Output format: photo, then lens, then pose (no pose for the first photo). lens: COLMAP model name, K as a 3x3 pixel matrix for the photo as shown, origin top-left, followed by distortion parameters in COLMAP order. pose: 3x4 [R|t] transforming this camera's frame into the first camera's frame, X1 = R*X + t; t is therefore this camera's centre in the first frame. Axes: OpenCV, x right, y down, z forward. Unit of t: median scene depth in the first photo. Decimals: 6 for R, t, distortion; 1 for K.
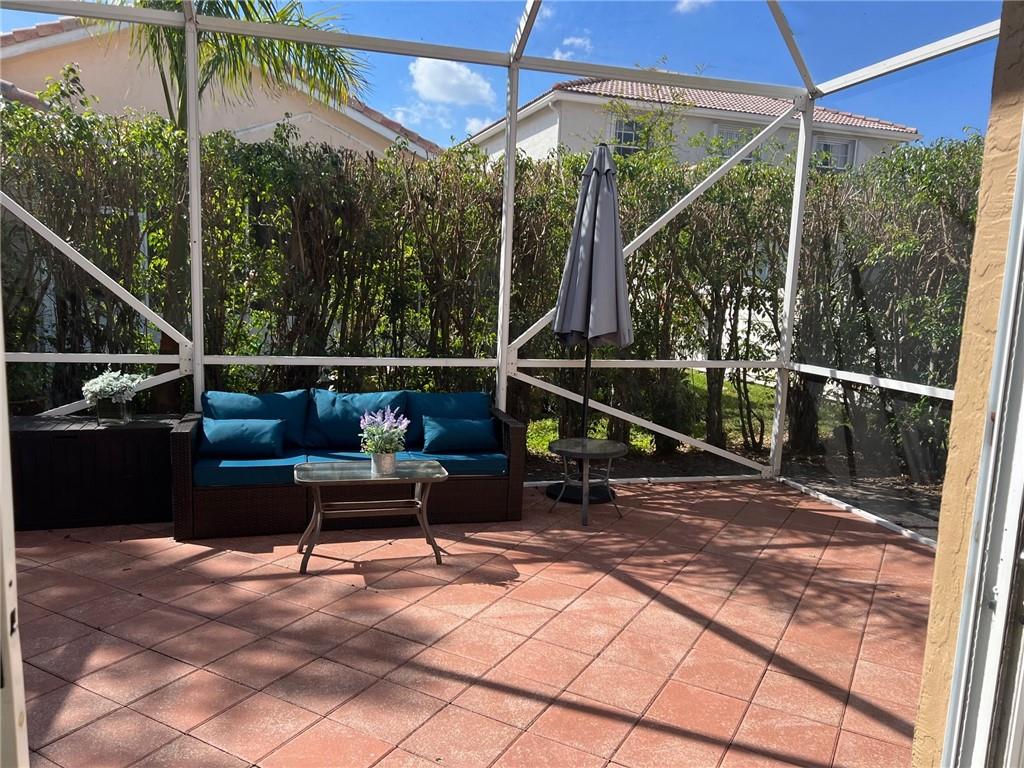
lens RADIAL K [[790.0, 0, 513.5], [0, 790.0, 389.0], [0, 0, 1]] dist [0.082012, -0.077498]
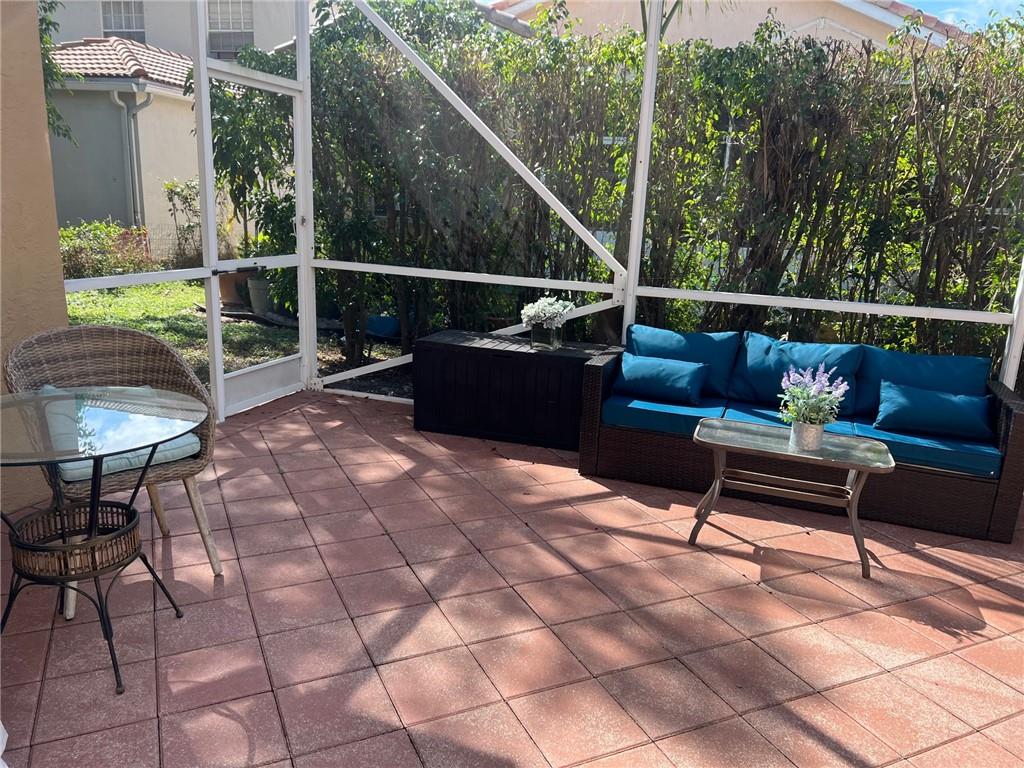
lens RADIAL K [[764.9, 0, 509.7], [0, 764.9, 386.1], [0, 0, 1]] dist [0.087205, -0.097576]
pose [[0.808859, 0.136188, -0.572013, 0.028286], [-0.089589, 0.989994, 0.109019, -0.011253], [0.581137, -0.036935, 0.812967, 0.177512]]
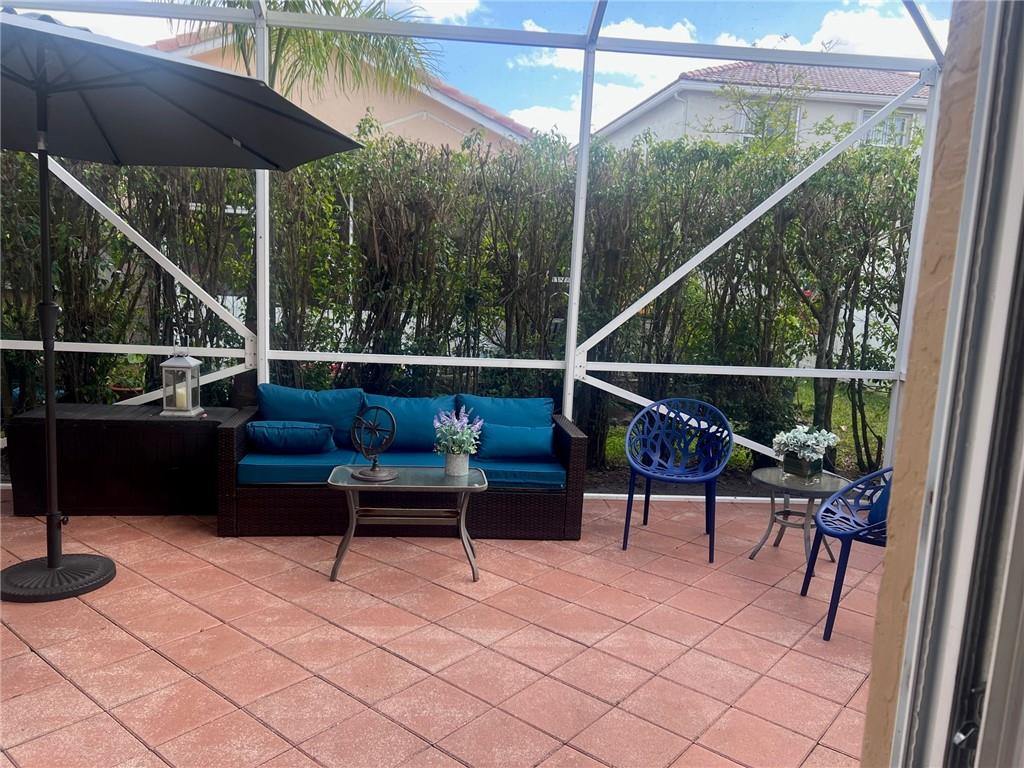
lens RADIAL K [[779.6, 0, 512.0], [0, 779.6, 384.0], [0, 0, 1]] dist [0.074135, -0.079731]
pose [[0.982479, 0.031889, -0.183627, 0.101264], [-0.032100, 0.999483, 0.001823, -0.011940], [0.183590, 0.004103, 0.982994, 0.088858]]
